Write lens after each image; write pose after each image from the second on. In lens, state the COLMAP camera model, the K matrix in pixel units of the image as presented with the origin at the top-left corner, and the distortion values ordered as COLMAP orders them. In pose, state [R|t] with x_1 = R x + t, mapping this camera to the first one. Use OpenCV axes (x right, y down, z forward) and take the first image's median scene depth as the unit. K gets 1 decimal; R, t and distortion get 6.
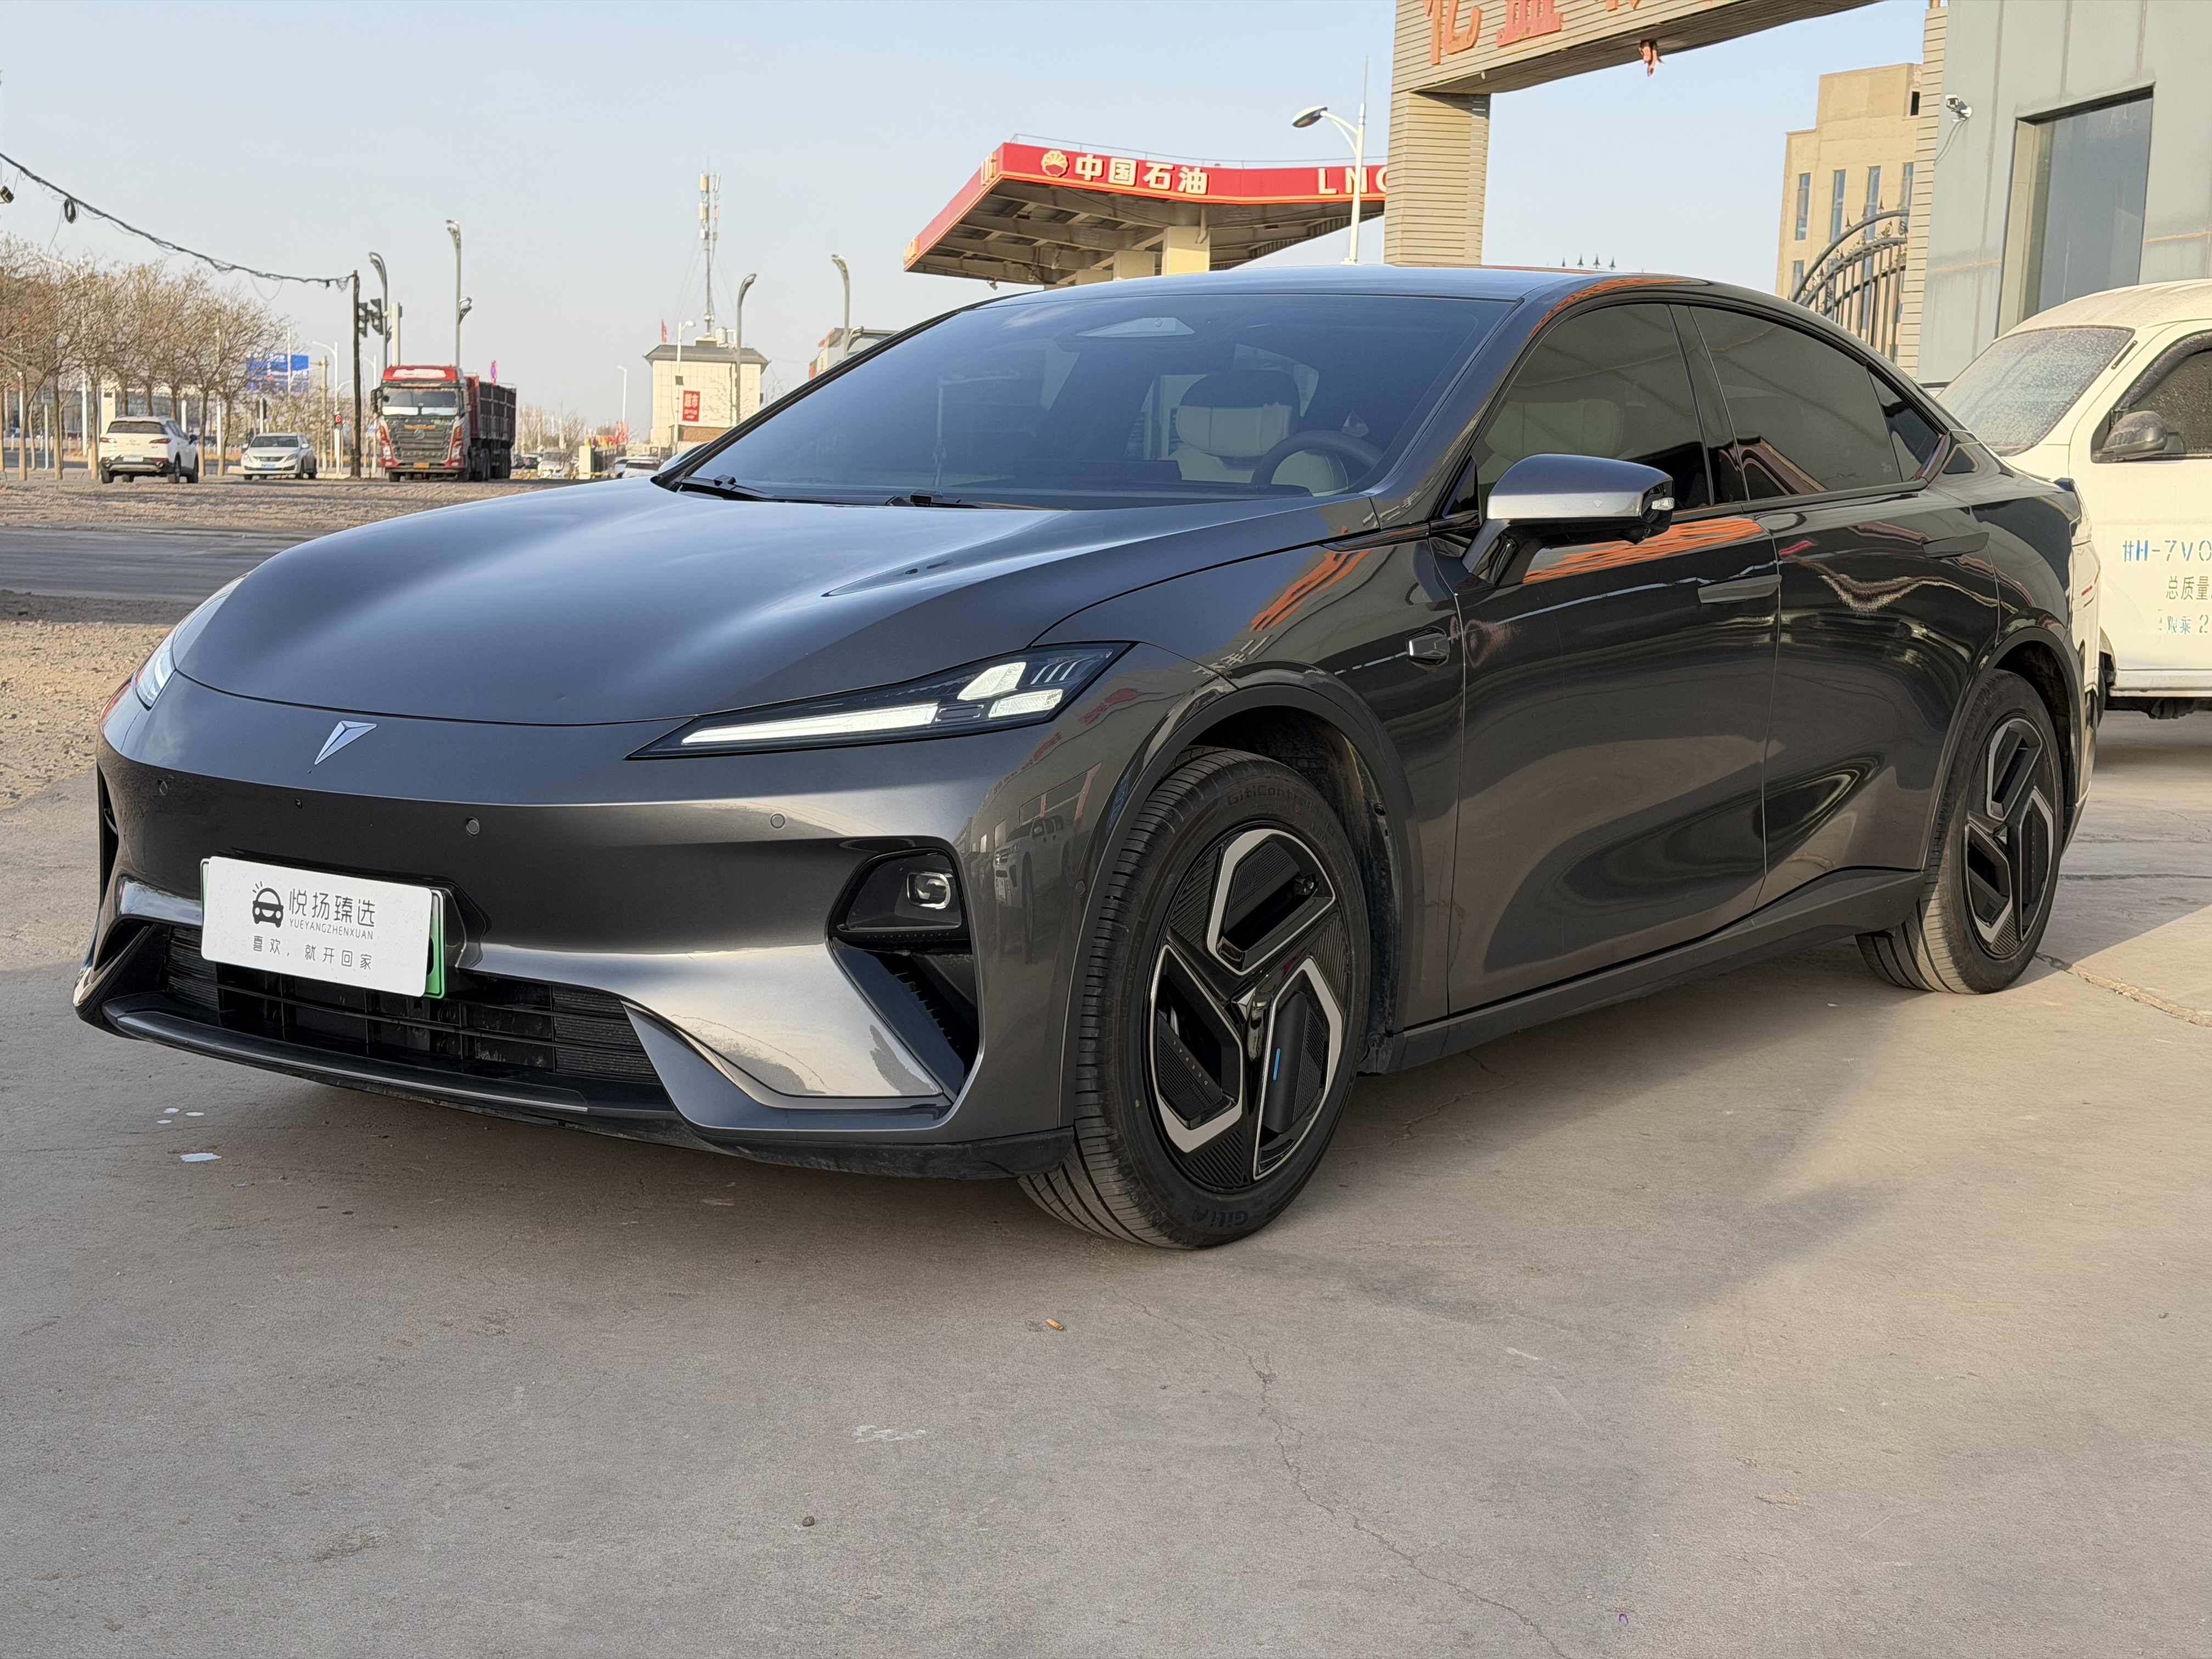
lens RADIAL K [[3045.8, 0, 1106.0], [0, 3045.8, 829.5], [0, 0, 1]] dist [0.211059, -0.465394]
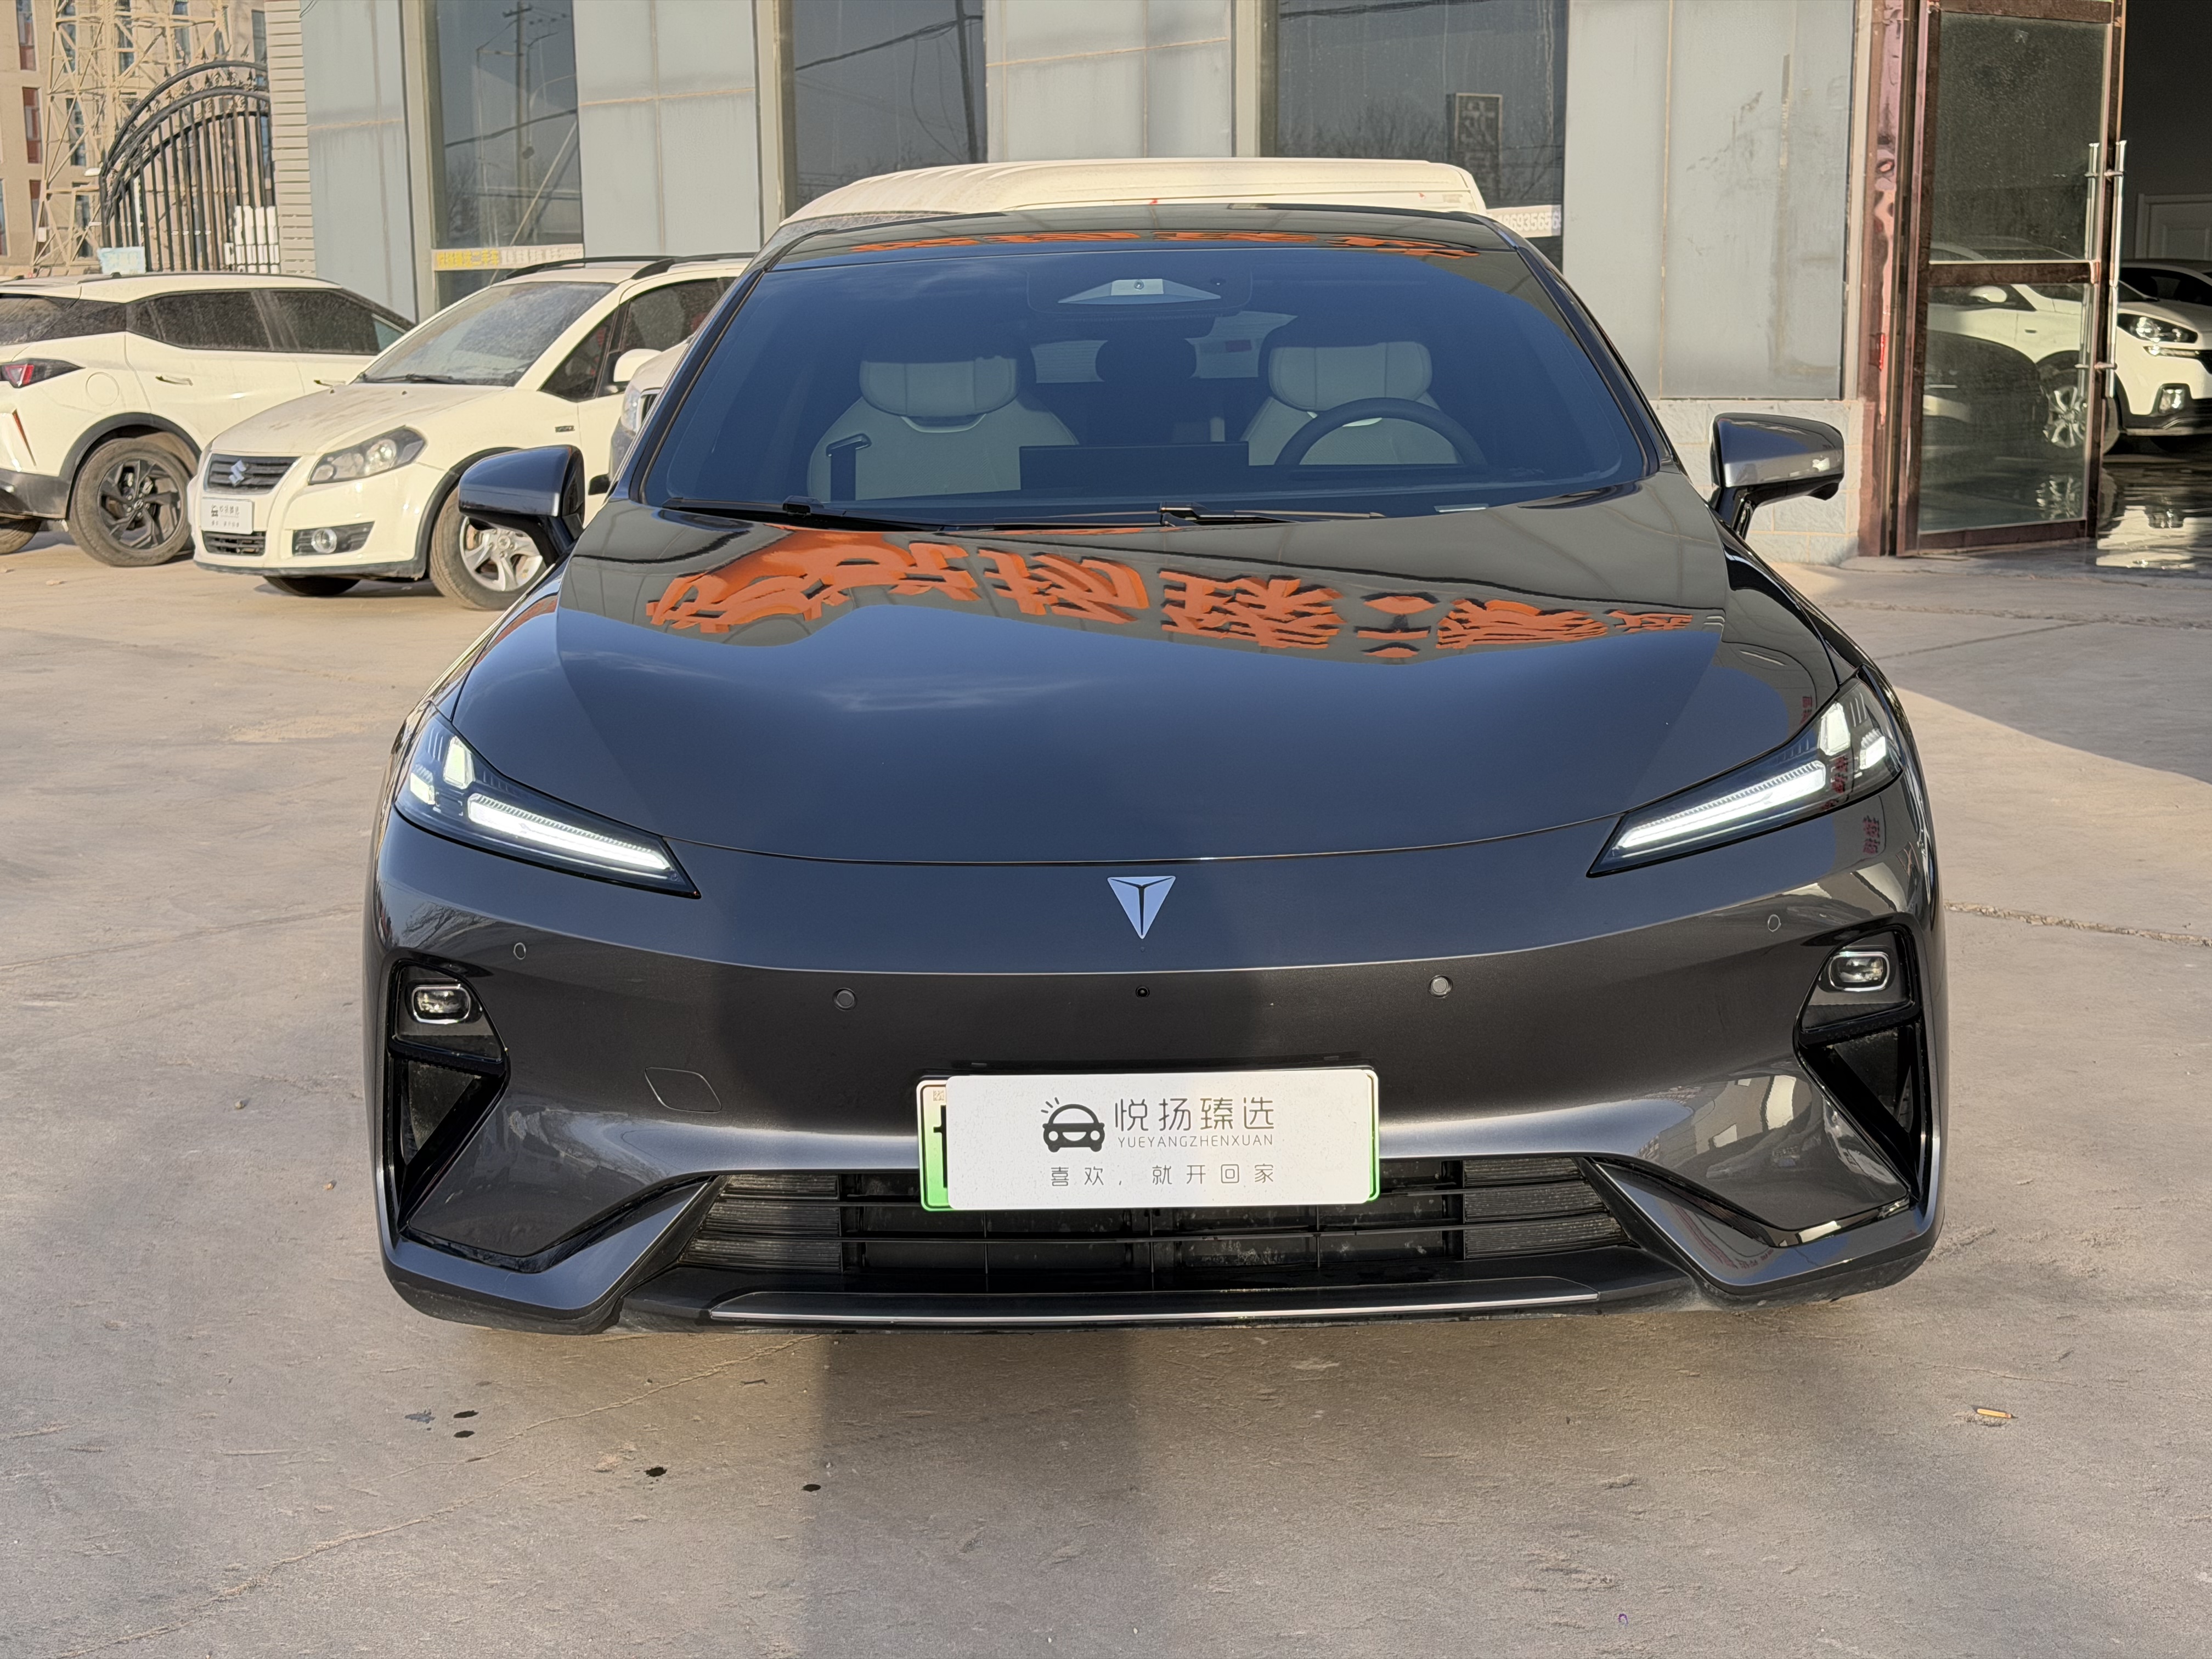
lens RADIAL K [[3045.8, 0, 1106.0], [0, 3045.8, 829.5], [0, 0, 1]] dist [0.211059, -0.465394]
pose [[0.809883, -0.139873, 0.569671, -0.694053], [0.110013, 0.990141, 0.086709, -0.115713], [-0.576183, -0.007553, 0.817286, 0.364981]]
